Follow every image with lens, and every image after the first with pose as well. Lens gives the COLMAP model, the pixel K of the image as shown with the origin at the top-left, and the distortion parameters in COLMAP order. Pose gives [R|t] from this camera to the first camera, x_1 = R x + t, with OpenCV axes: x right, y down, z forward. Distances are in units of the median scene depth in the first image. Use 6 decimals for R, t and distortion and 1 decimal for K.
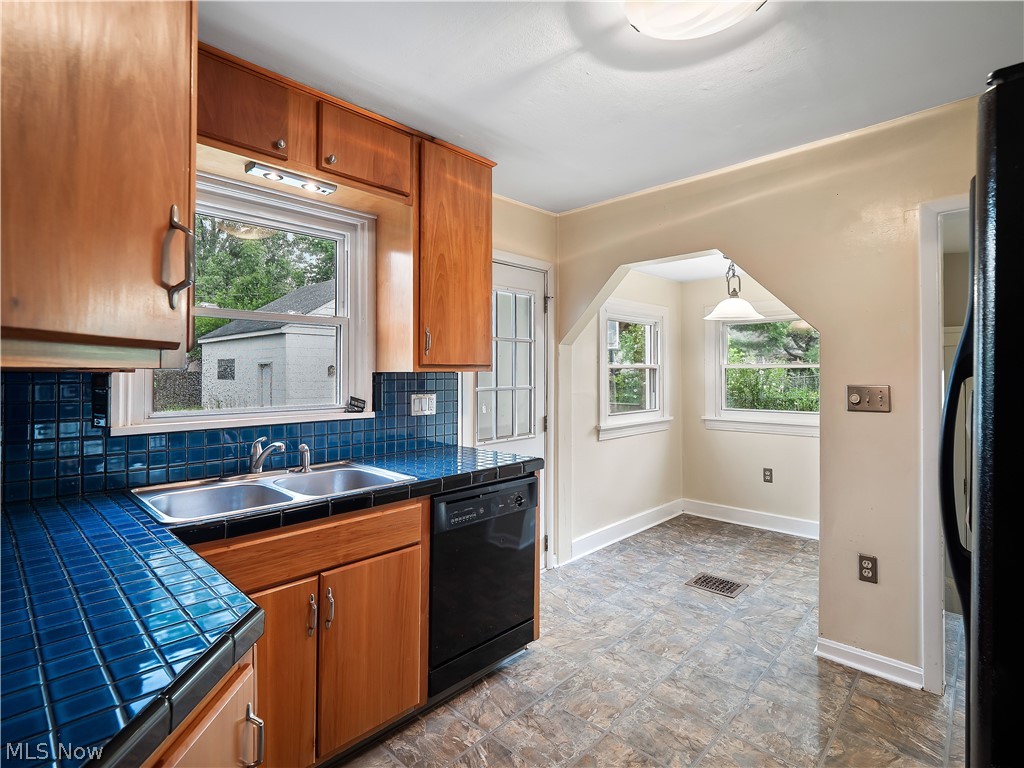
lens RADIAL K [[503.7, 0, 506.1], [0, 503.7, 366.6], [0, 0, 1]] dist [0.002721, -0.002152]
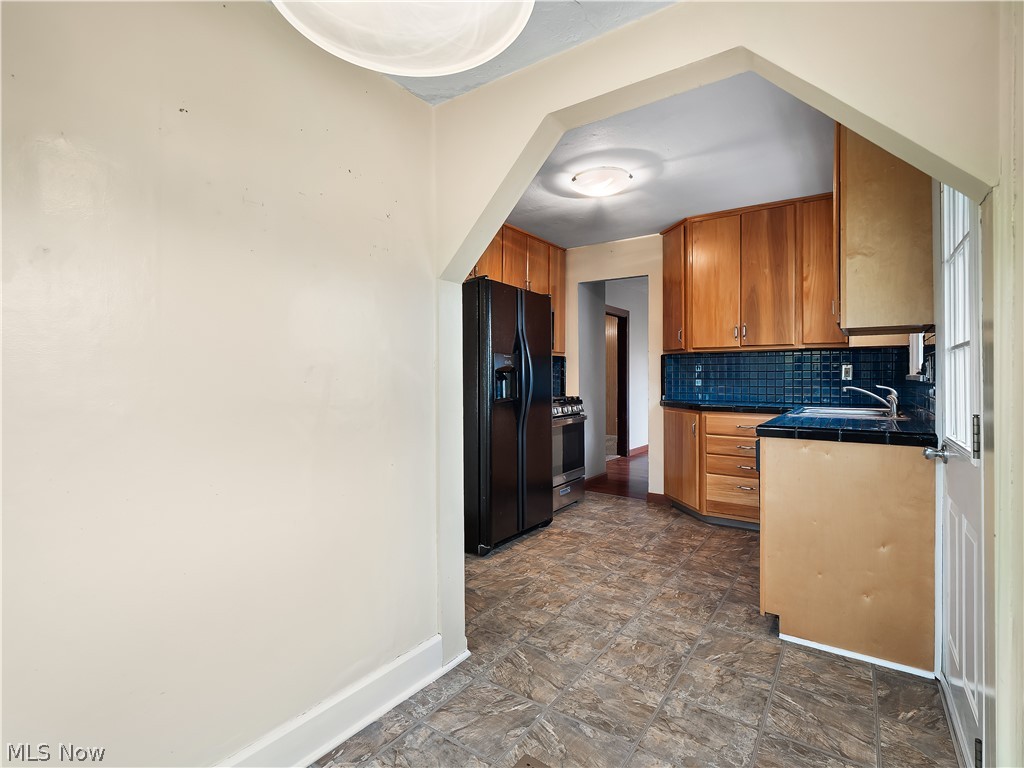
lens RADIAL K [[503.7, 0, 504.0], [0, 503.7, 380.4], [0, 0, 1]] dist [0.002721, -0.002152]
pose [[-0.989161, 0.004716, -0.146761, 0.694468], [0.005327, 0.999979, -0.003768, 0.102901], [0.146740, -0.004509, -0.989165, 1.912073]]
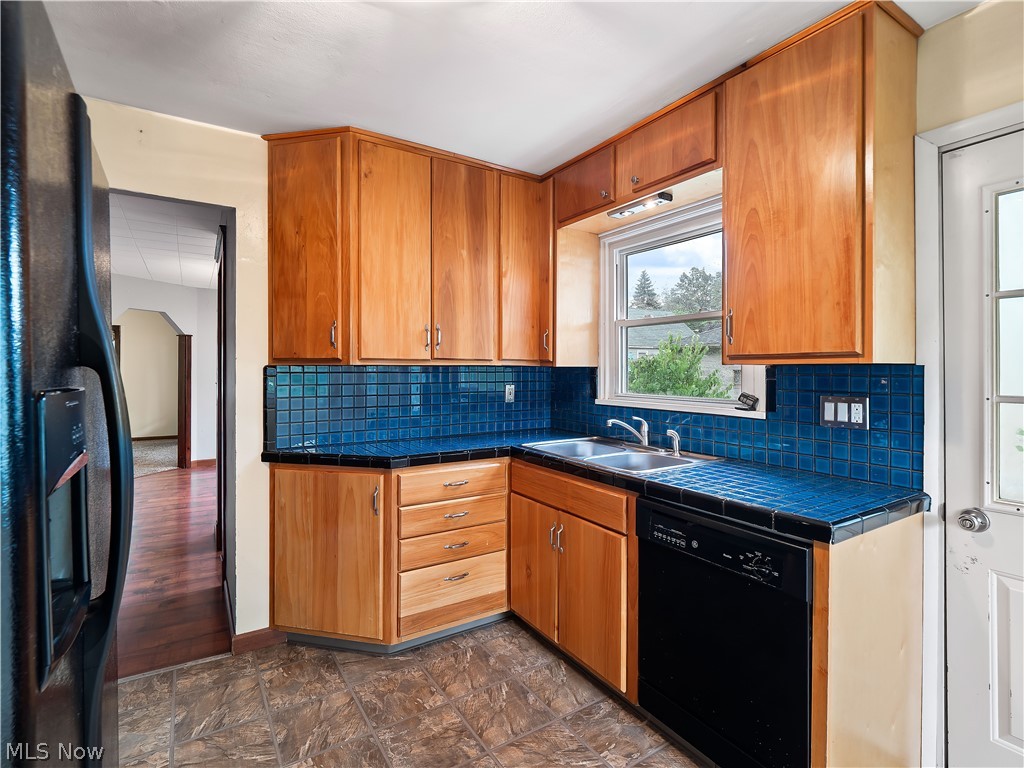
lens RADIAL K [[503.7, 0, 511.7], [0, 503.7, 370.5], [0, 0, 1]] dist [0.002721, -0.002152]
pose [[-0.235191, 0.002761, -0.971945, 0.692481], [0.010162, 0.999948, 0.000382, 0.015138], [0.971896, -0.009787, -0.235207, 0.823208]]
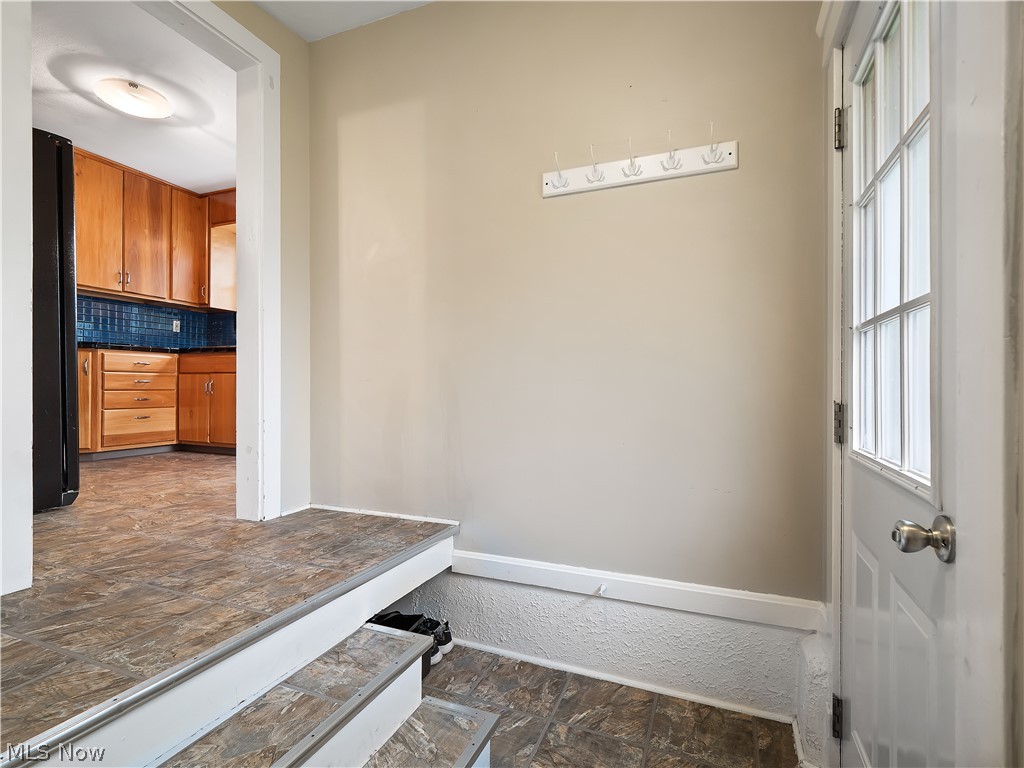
lens RADIAL K [[503.7, 0, 511.7], [0, 503.7, 386.3], [0, 0, 1]] dist [0.002721, -0.002152]
pose [[0.367088, 0.000611, -0.930186, 1.859221], [0.005887, 0.999978, 0.002980, 0.328360], [0.930168, -0.006570, 0.367076, 1.029938]]
